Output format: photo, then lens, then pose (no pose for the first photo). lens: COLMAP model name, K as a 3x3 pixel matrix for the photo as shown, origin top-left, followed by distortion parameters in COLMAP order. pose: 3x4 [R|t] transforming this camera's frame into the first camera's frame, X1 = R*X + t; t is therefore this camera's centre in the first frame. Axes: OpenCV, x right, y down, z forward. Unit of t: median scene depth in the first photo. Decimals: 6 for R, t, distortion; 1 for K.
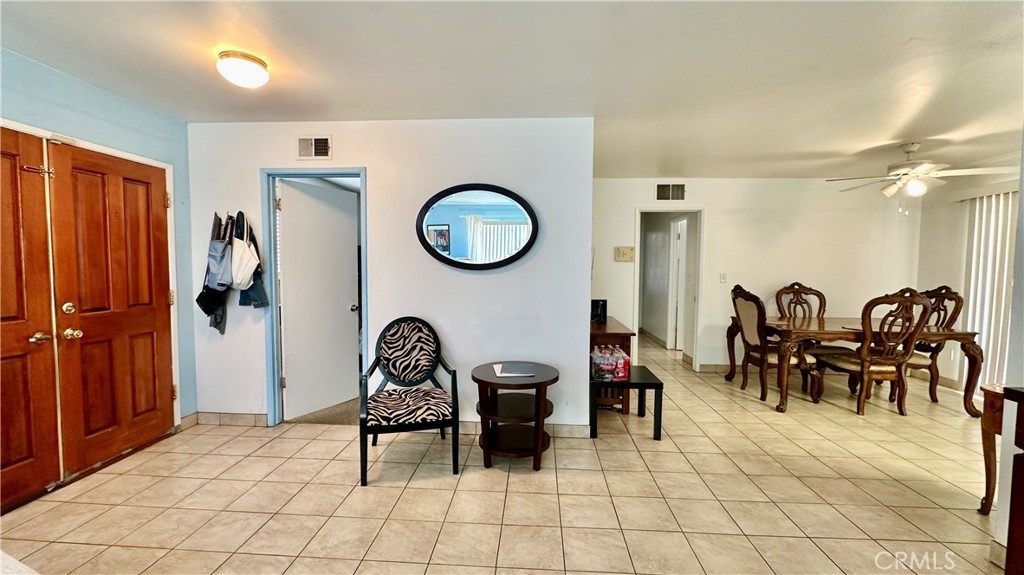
lens RADIAL K [[410.9, 0, 512.6], [0, 410.9, 288.5], [0, 0, 1]] dist [-0.003831, 0.000753]
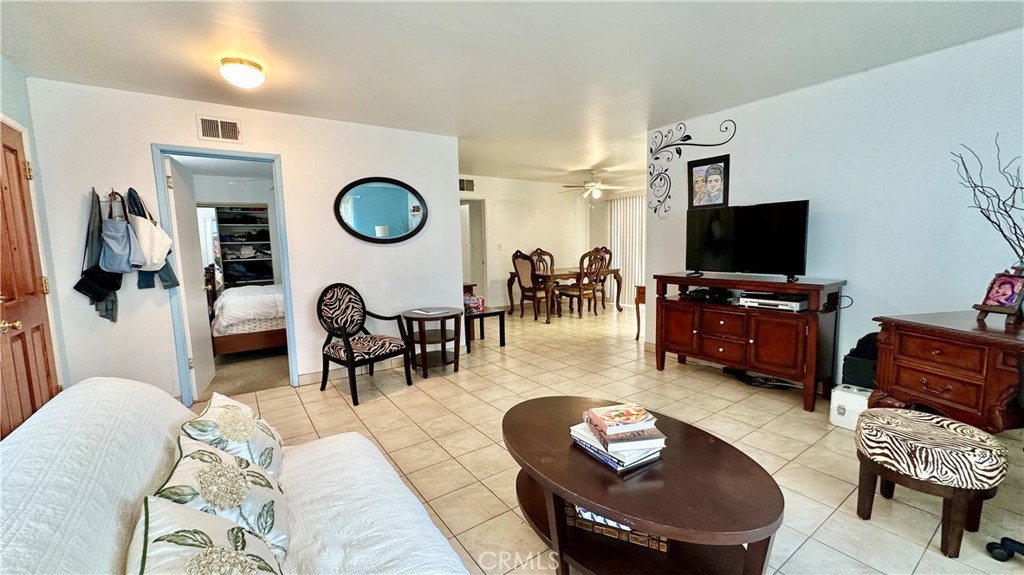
lens RADIAL K [[410.9, 0, 513.8], [0, 410.9, 288.4], [0, 0, 1]] dist [-0.003831, 0.000753]
pose [[0.779662, -0.094807, 0.618982, -0.470505], [0.061889, 0.995299, 0.074492, 0.019847], [-0.623135, -0.019770, 0.781864, -0.225269]]
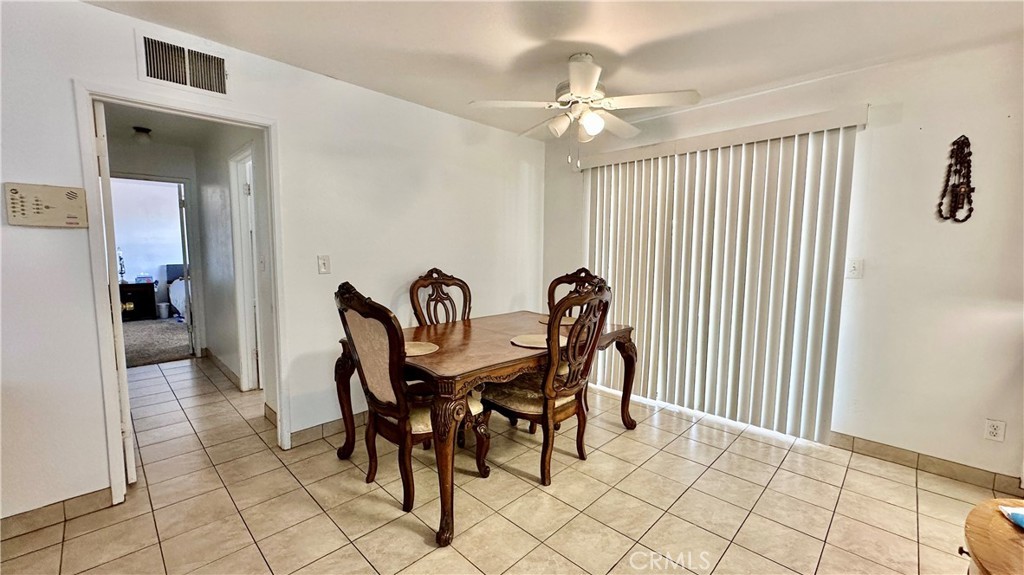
lens RADIAL K [[410.9, 0, 510.4], [0, 410.9, 290.6], [0, 0, 1]] dist [-0.003831, 0.000753]
pose [[0.656011, -0.078678, 0.750639, 0.345574], [0.036194, 0.996687, 0.072836, -0.028562], [-0.753883, -0.020613, 0.656685, 0.596933]]
